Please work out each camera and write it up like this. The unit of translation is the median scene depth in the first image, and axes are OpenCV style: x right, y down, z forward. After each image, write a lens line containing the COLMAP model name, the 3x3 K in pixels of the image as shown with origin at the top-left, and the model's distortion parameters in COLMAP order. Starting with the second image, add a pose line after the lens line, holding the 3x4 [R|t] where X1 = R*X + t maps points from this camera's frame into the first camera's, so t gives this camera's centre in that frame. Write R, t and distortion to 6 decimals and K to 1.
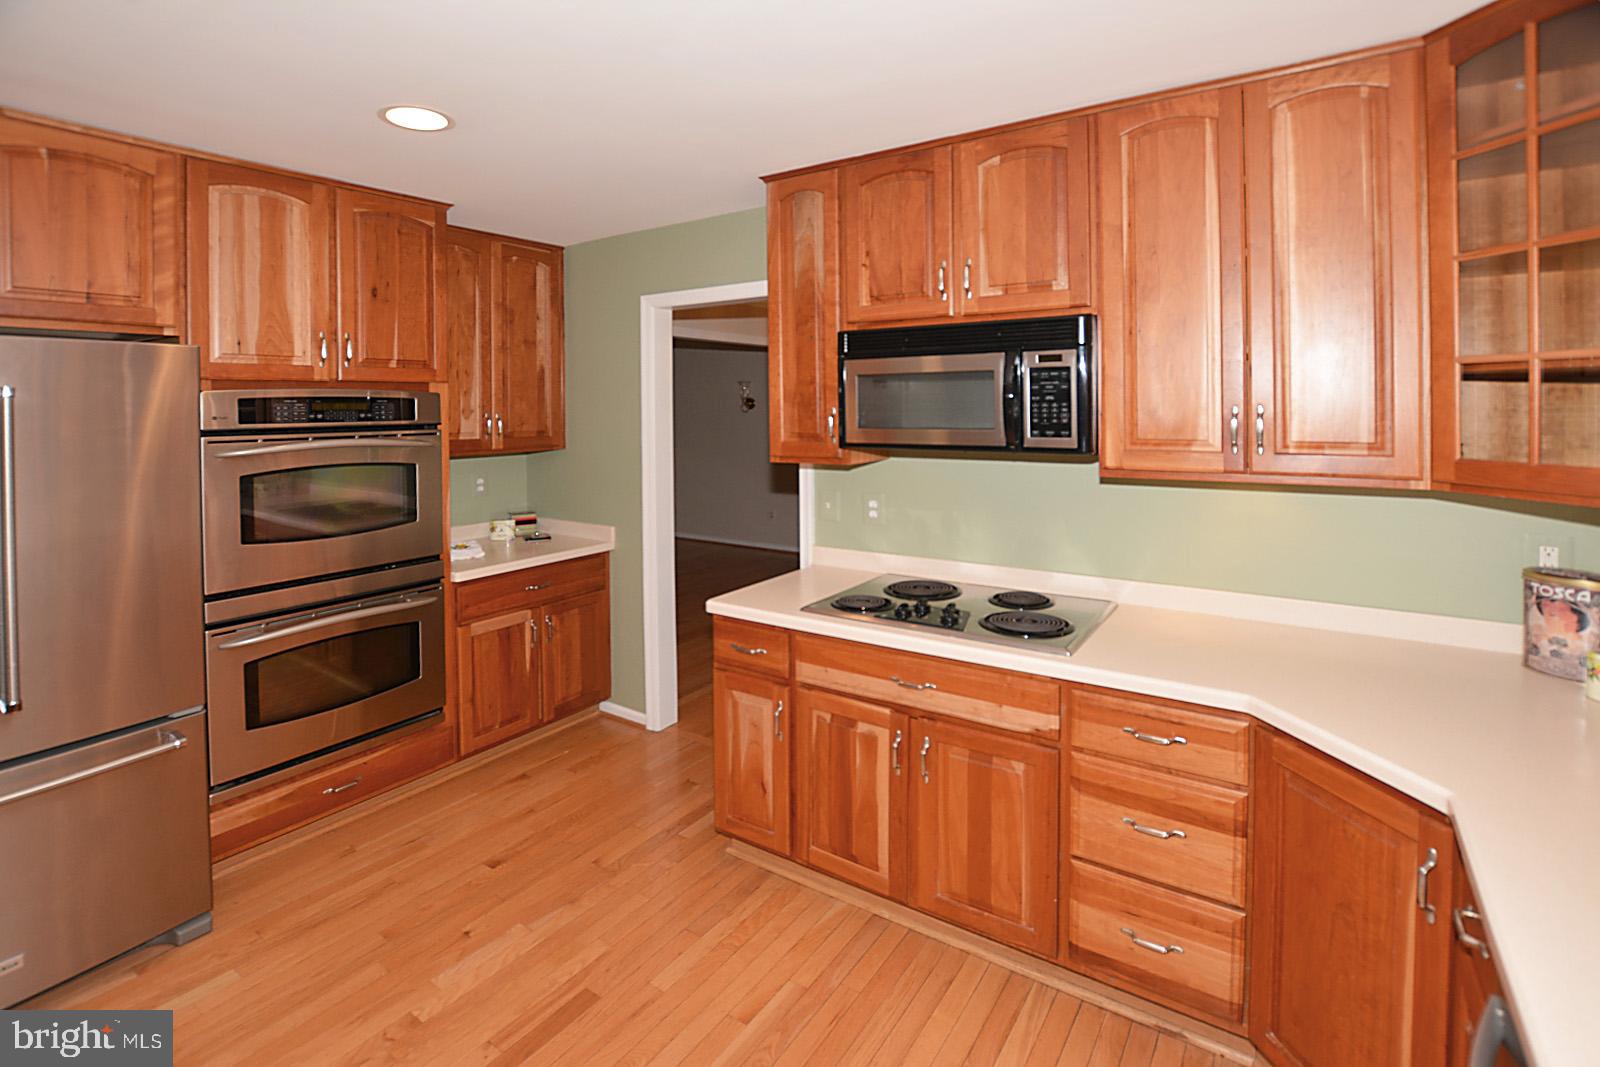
lens RADIAL K [[796.1, 0, 808.4], [0, 796.1, 408.9], [0, 0, 1]] dist [-0.023892, 0.000462]
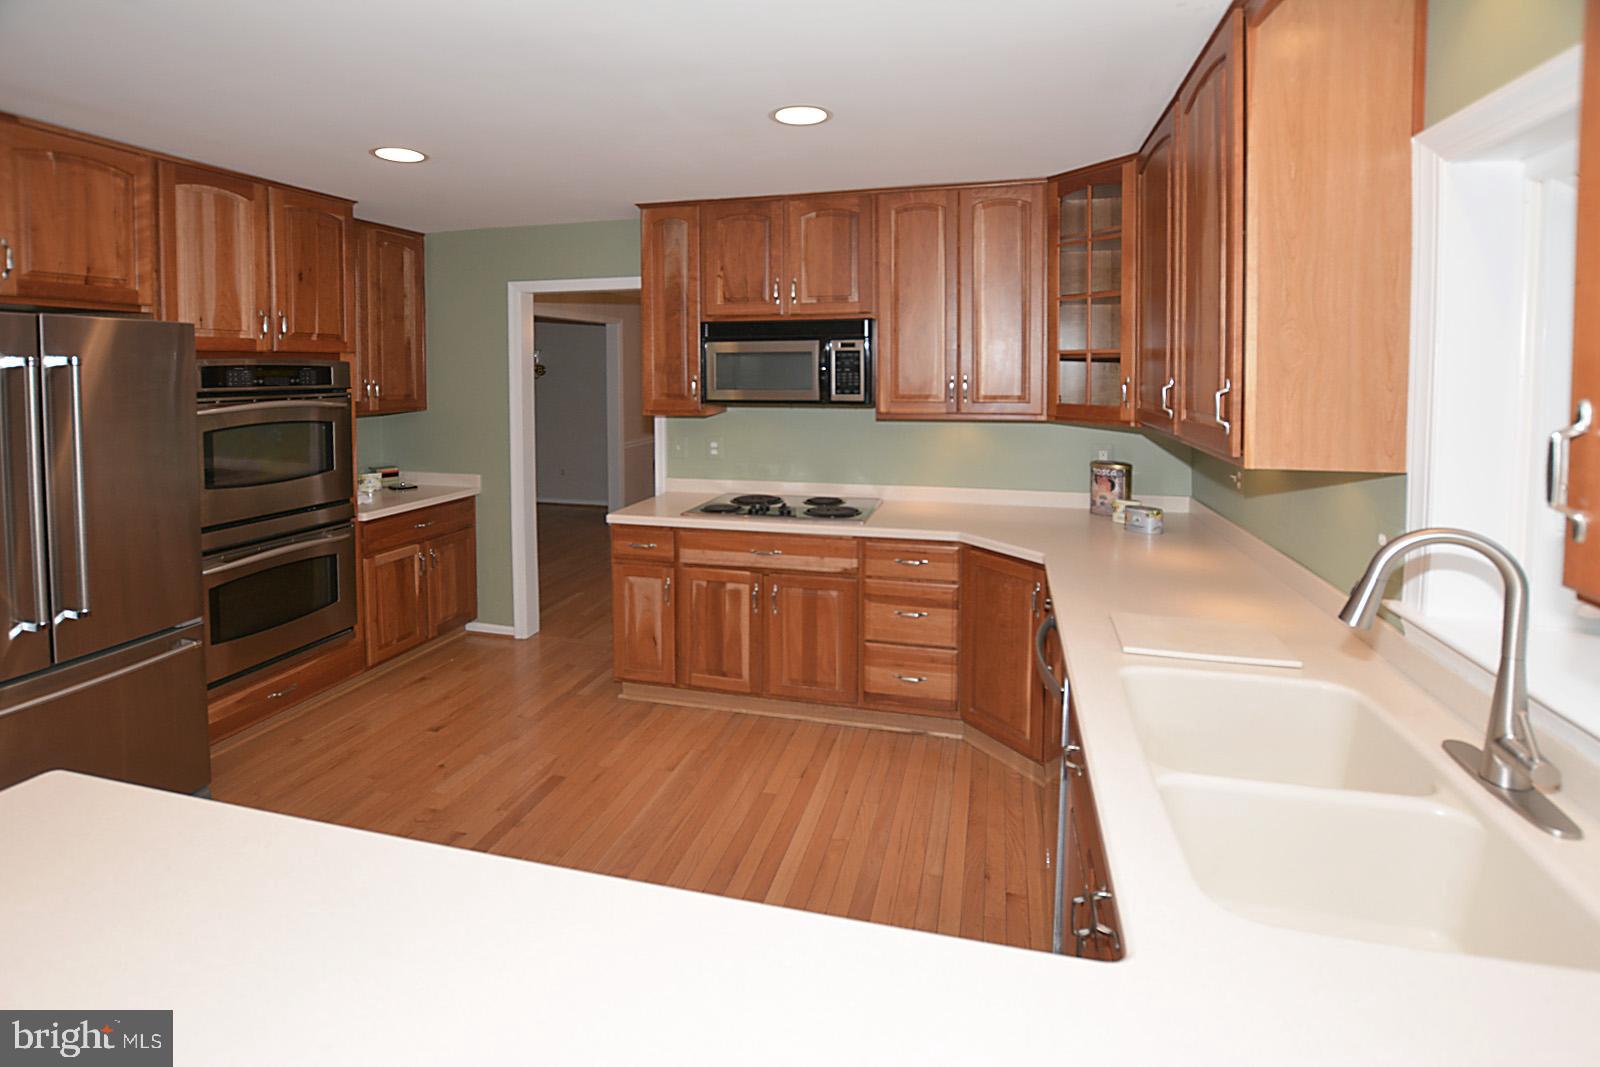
lens RADIAL K [[785.5, 0, 799.8], [0, 785.5, 397.8], [0, 0, 1]] dist [-0.001461, 0.000036]
pose [[0.950801, -0.006151, 0.309742, -0.245349], [-0.002751, 0.999596, 0.028295, -0.001829], [-0.309791, -0.027755, 0.950400, -0.420532]]
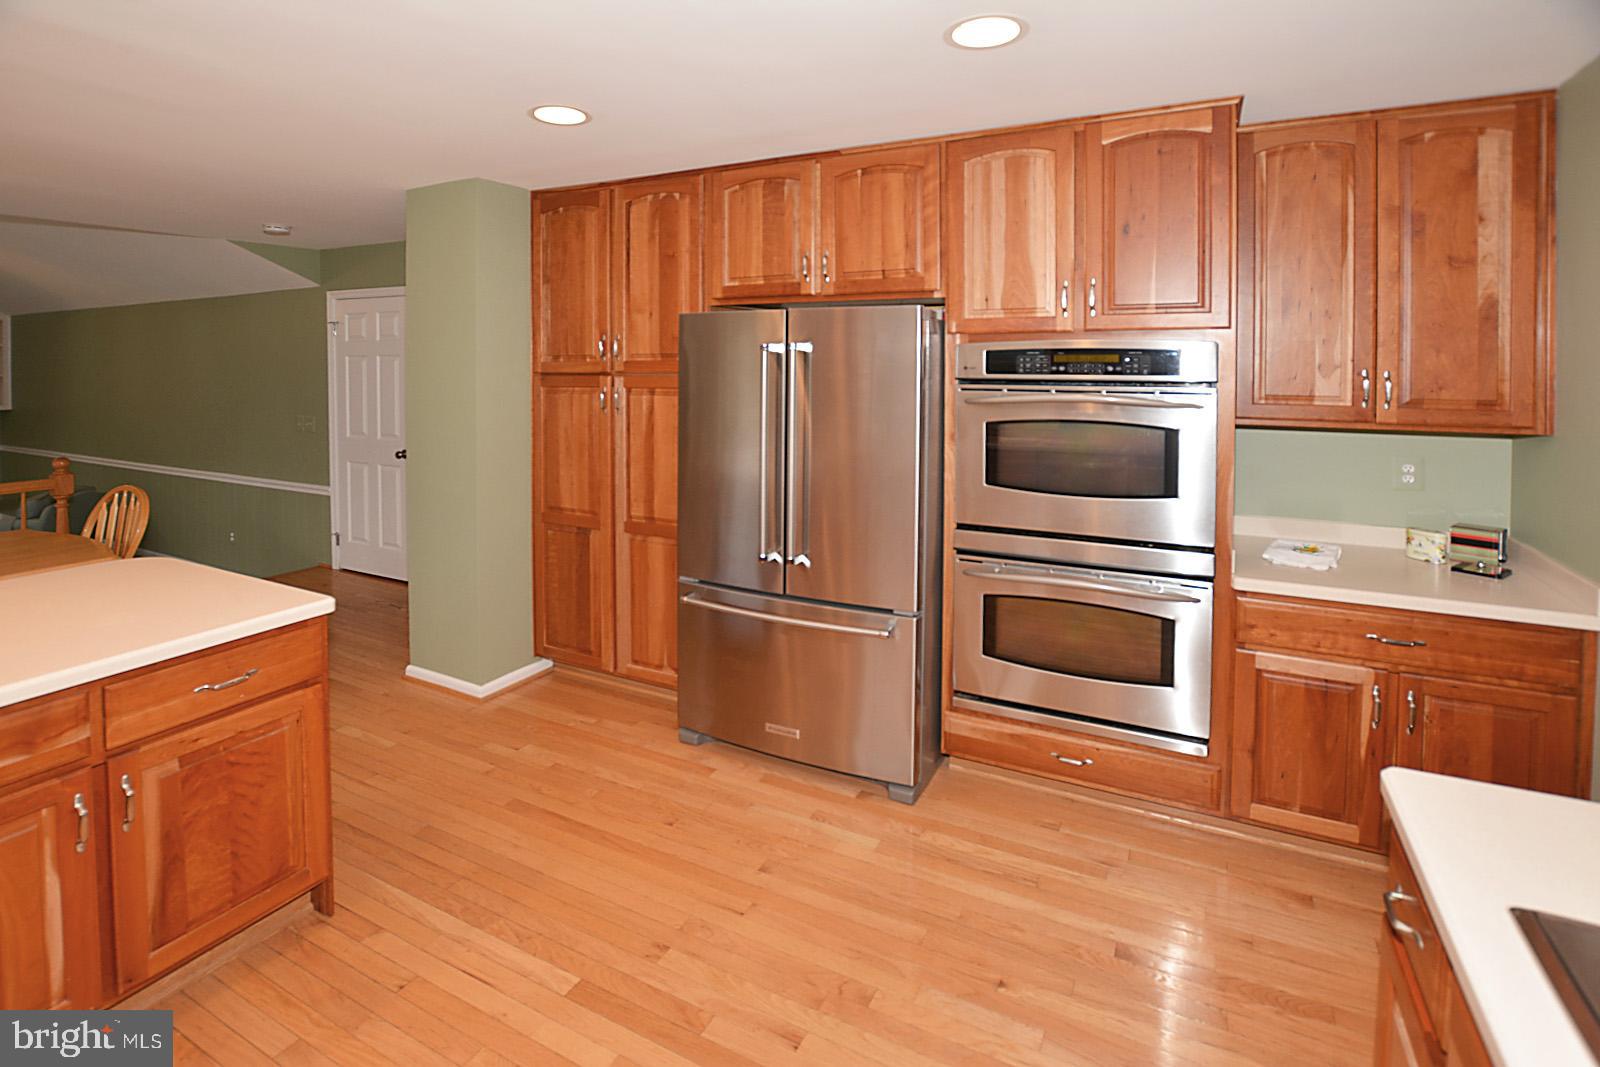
lens RADIAL K [[770.4, 0, 812.5], [0, 770.4, 373.0], [0, 0, 1]] dist [-0.025821, -0.000340]
pose [[0.096130, 0.025546, -0.995041, 0.325201], [-0.009194, 0.999651, 0.024776, -0.006370], [0.995326, 0.006766, 0.096331, 0.687412]]
